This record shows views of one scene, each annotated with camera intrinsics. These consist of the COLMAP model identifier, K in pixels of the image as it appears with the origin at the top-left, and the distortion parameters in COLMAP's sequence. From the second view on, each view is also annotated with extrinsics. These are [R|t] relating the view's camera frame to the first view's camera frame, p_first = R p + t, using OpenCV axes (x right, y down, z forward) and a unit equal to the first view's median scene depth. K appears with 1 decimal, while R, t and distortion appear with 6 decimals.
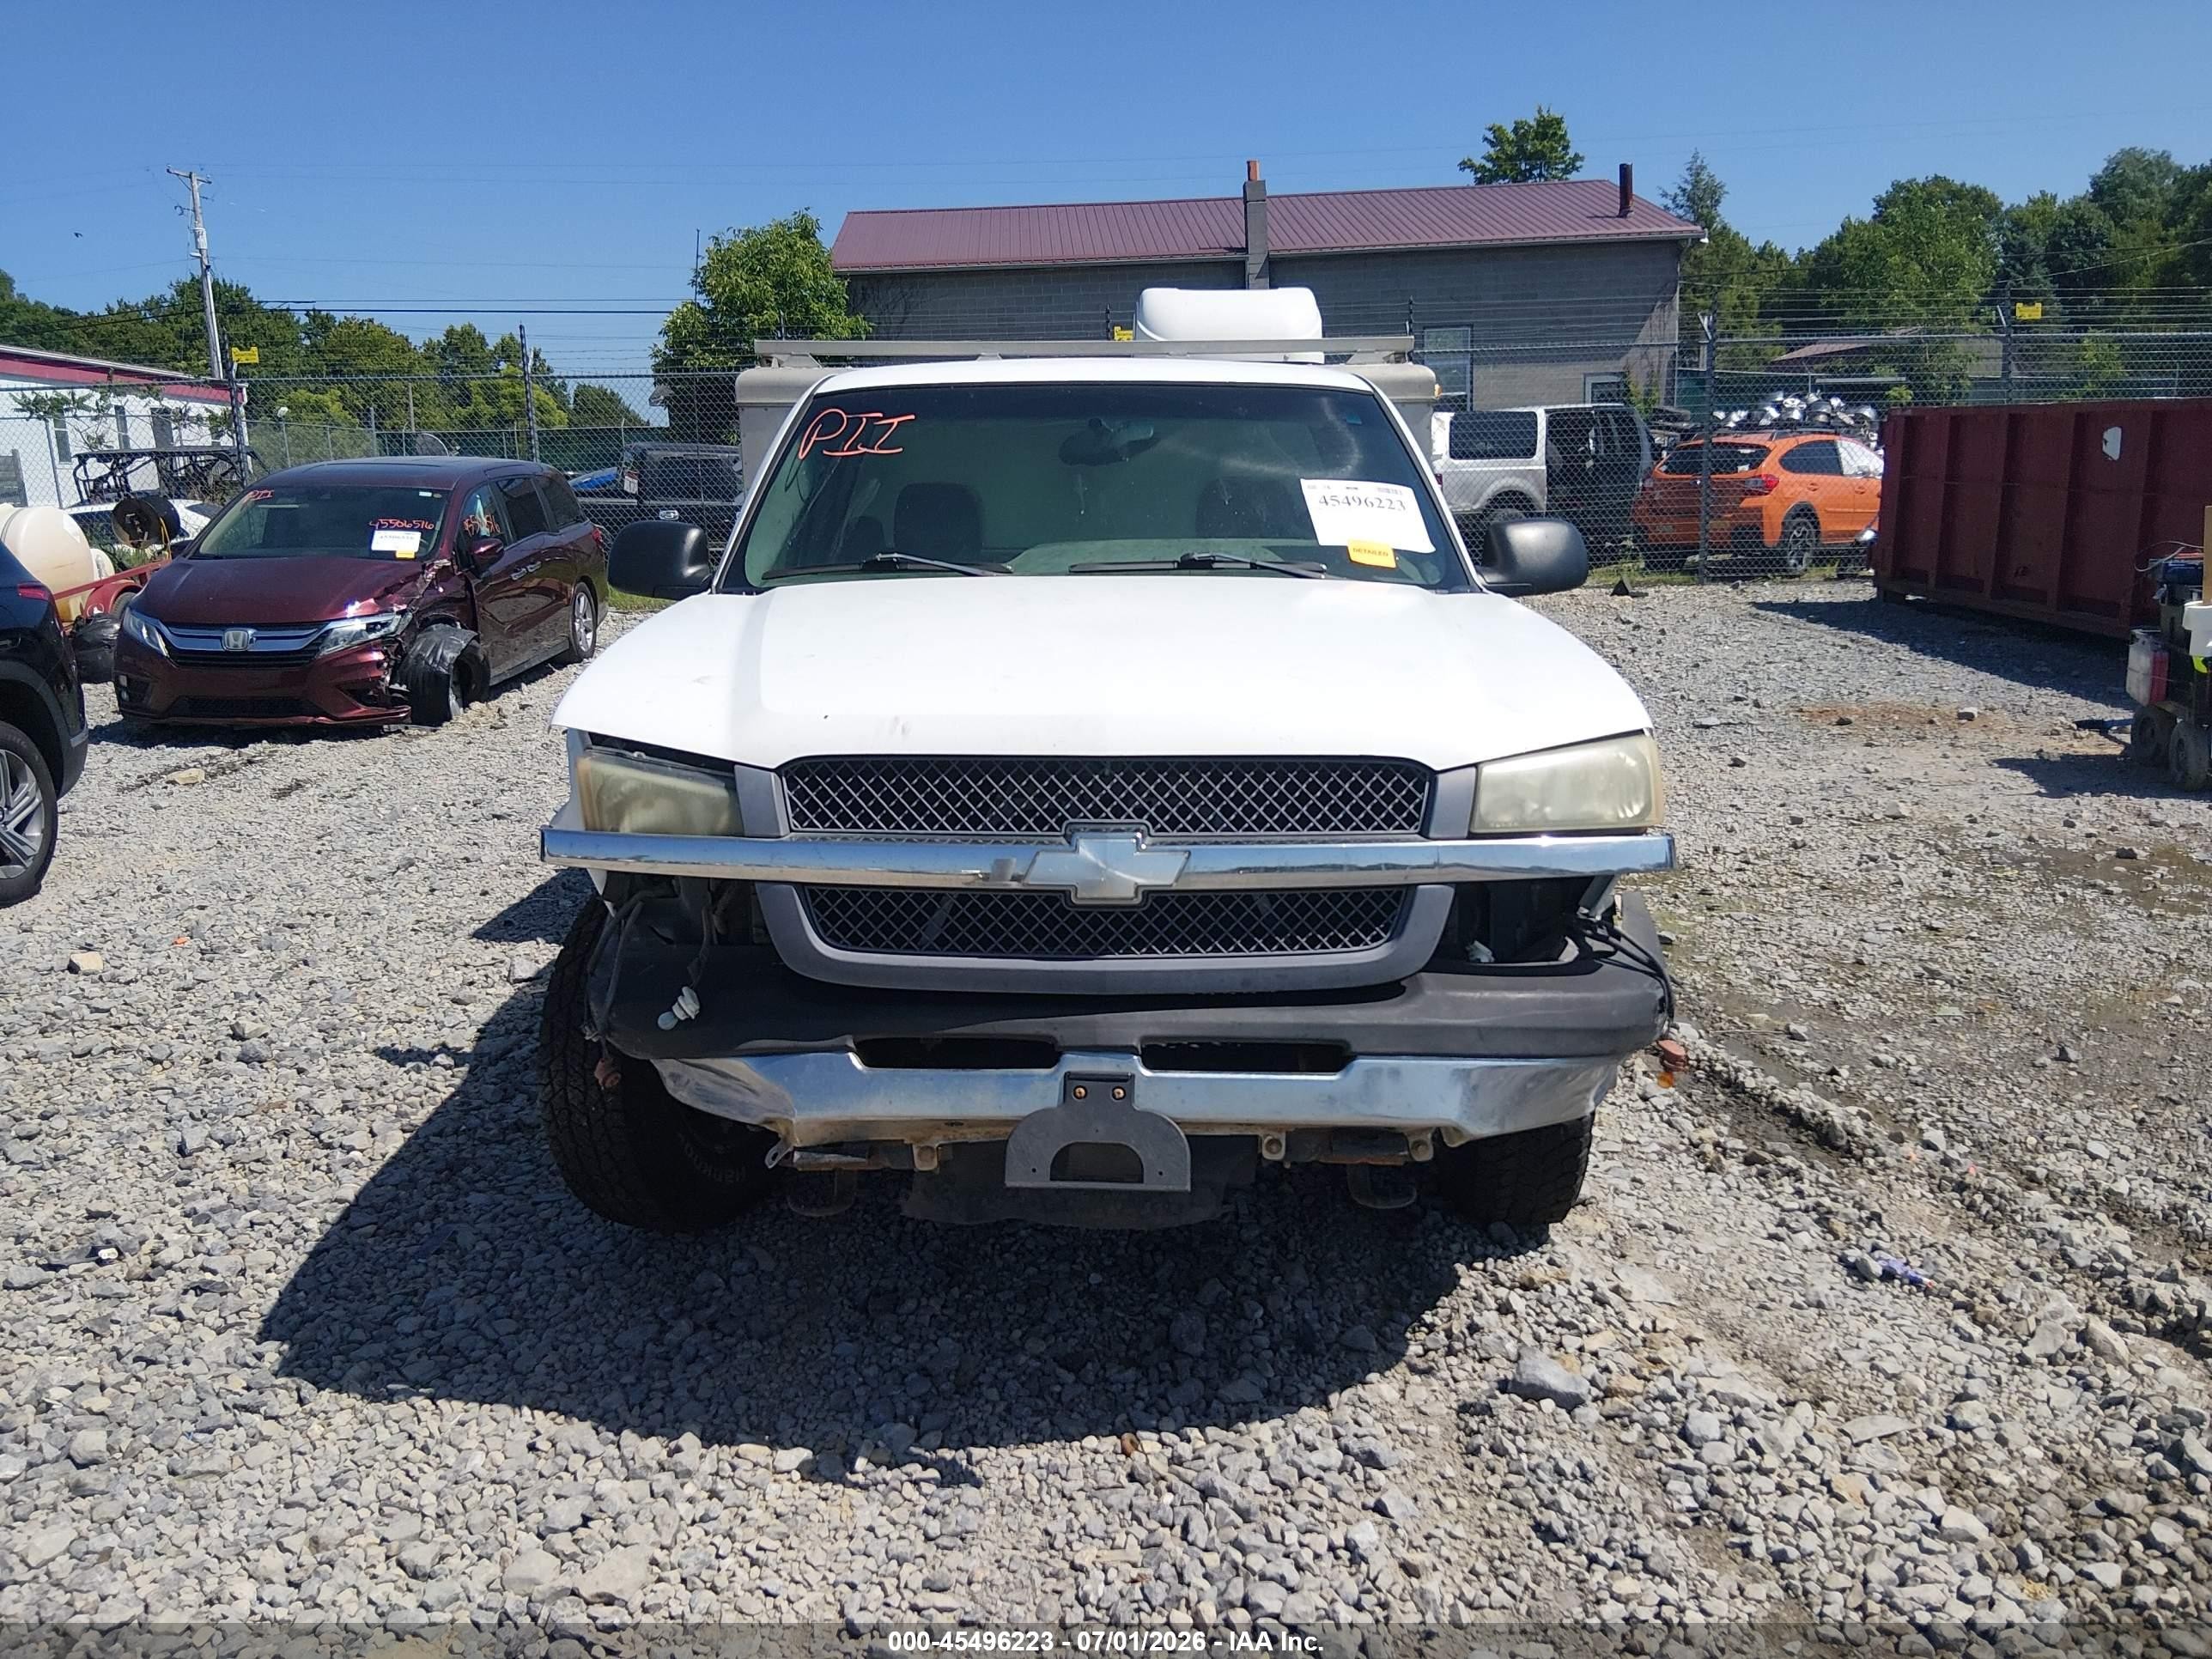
lens RADIAL K [[1677.2, 0, 1121.9], [0, 1677.2, 848.4], [0, 0, 1]] dist [0.073754, -0.123201]
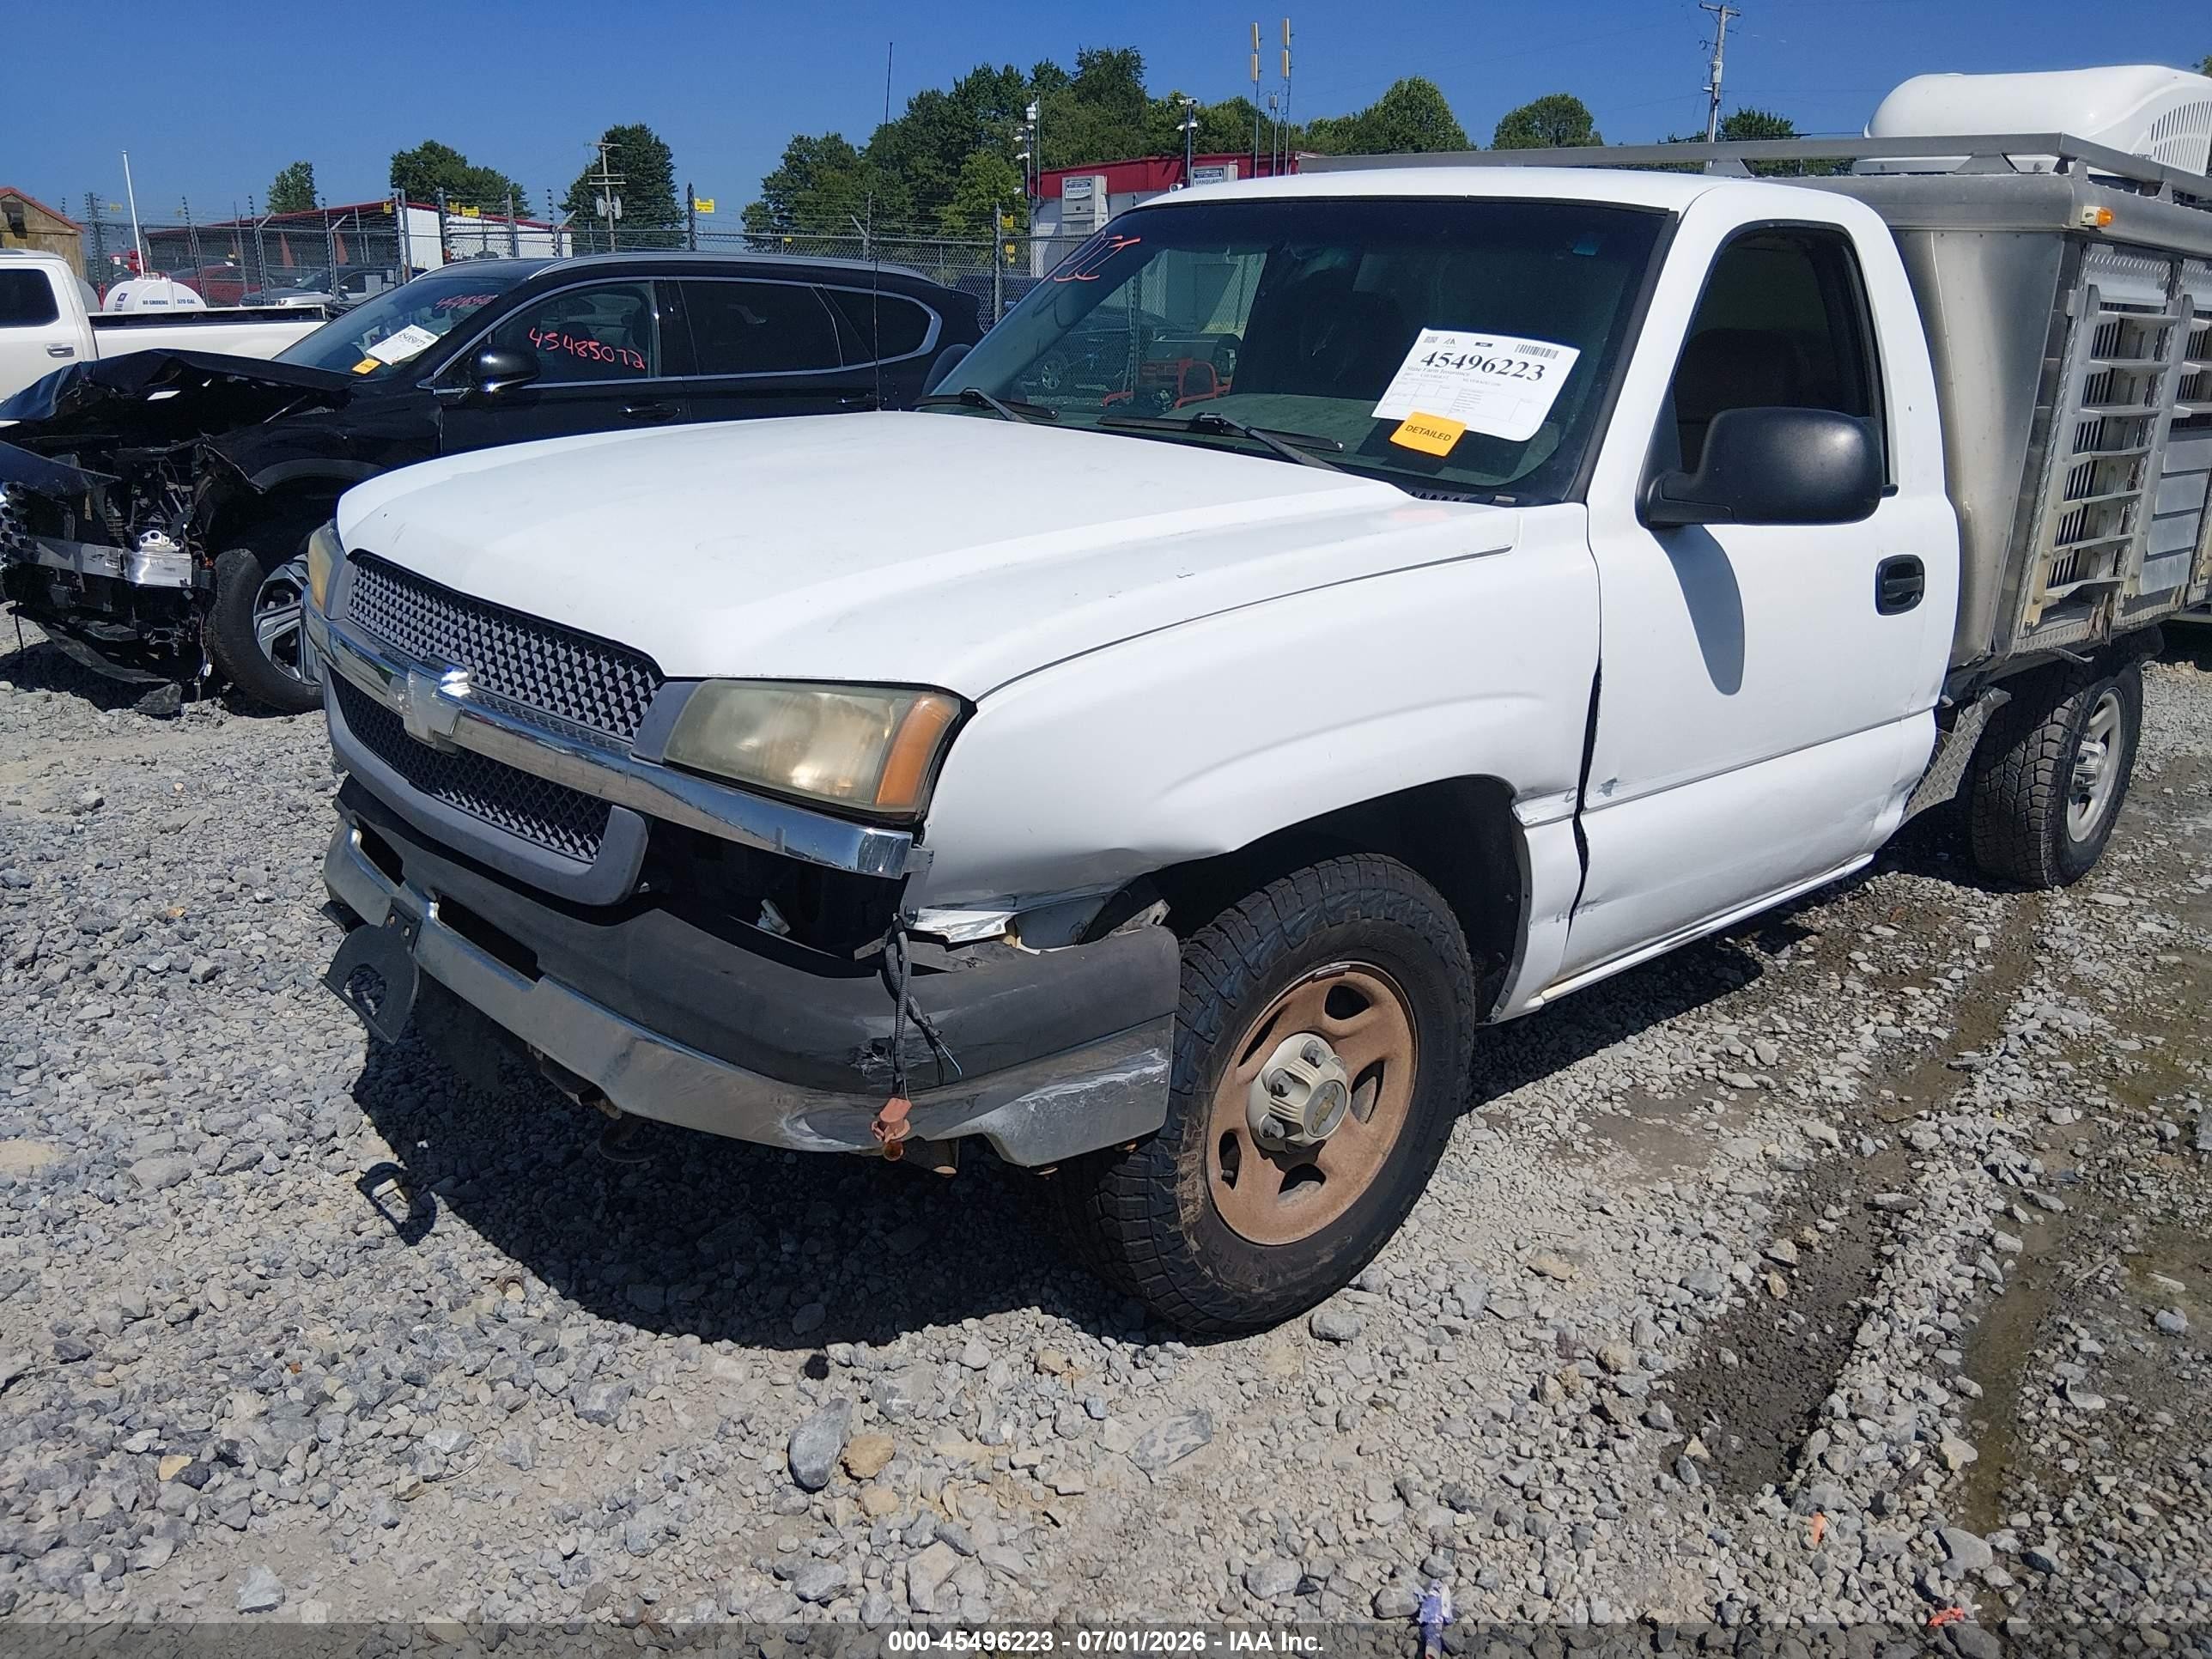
lens RADIAL K [[1677.2, 0, 1113.5], [0, 1677.2, 853.9], [0, 0, 1]] dist [0.073754, -0.123201]
pose [[0.686700, 0.258482, -0.679434, 0.629375], [-0.196203, 0.965864, 0.169149, -0.097987], [0.699963, 0.017152, 0.713974, 0.386424]]
